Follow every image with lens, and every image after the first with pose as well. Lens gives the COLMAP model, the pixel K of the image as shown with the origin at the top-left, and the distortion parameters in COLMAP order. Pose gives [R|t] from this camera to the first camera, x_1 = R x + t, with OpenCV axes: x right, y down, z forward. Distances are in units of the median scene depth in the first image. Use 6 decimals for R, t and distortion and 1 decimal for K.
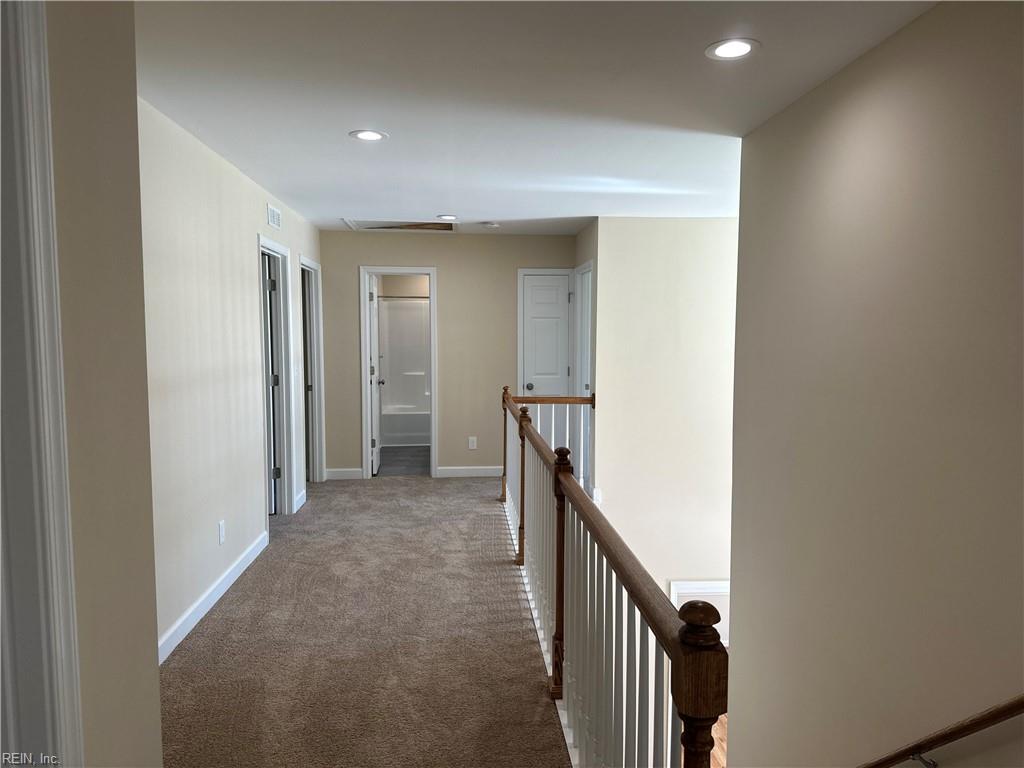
lens RADIAL K [[718.5, 0, 508.5], [0, 718.5, 392.6], [0, 0, 1]] dist [0.105758, -0.161478]
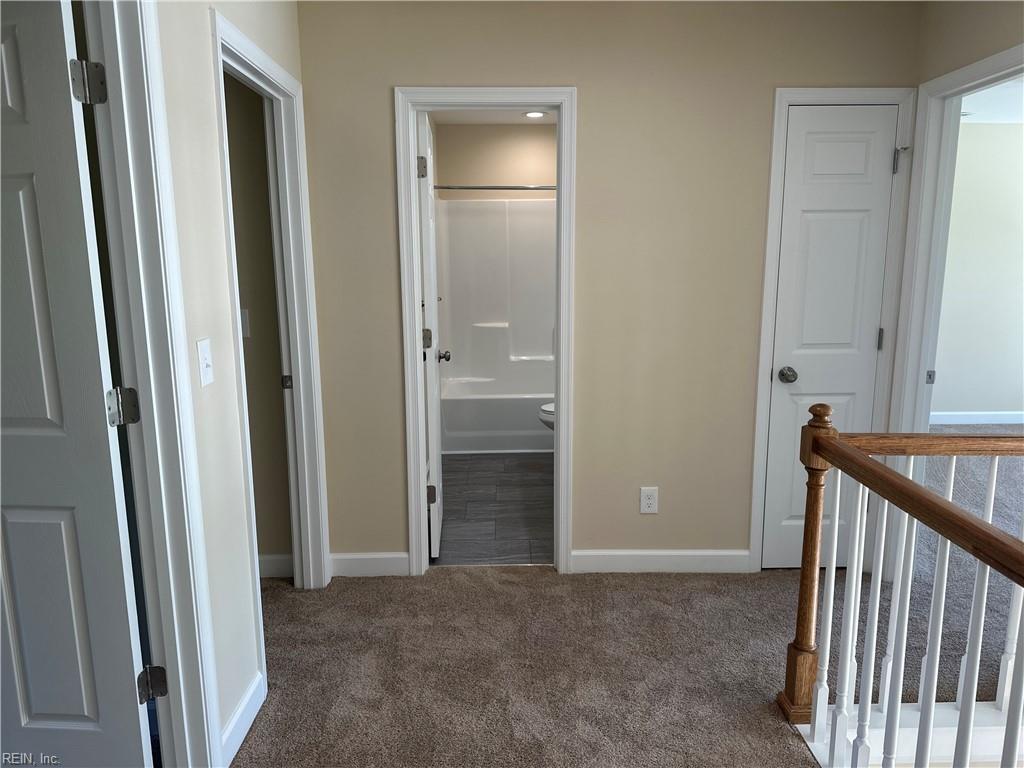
lens RADIAL K [[718.5, 0, 508.5], [0, 718.5, 392.6], [0, 0, 1]] dist [0.105758, -0.161478]
pose [[0.998145, 0.003581, -0.060774, -0.112602], [0.002565, 0.994909, 0.100747, -0.042796], [0.060825, -0.100716, 0.993054, 0.562690]]
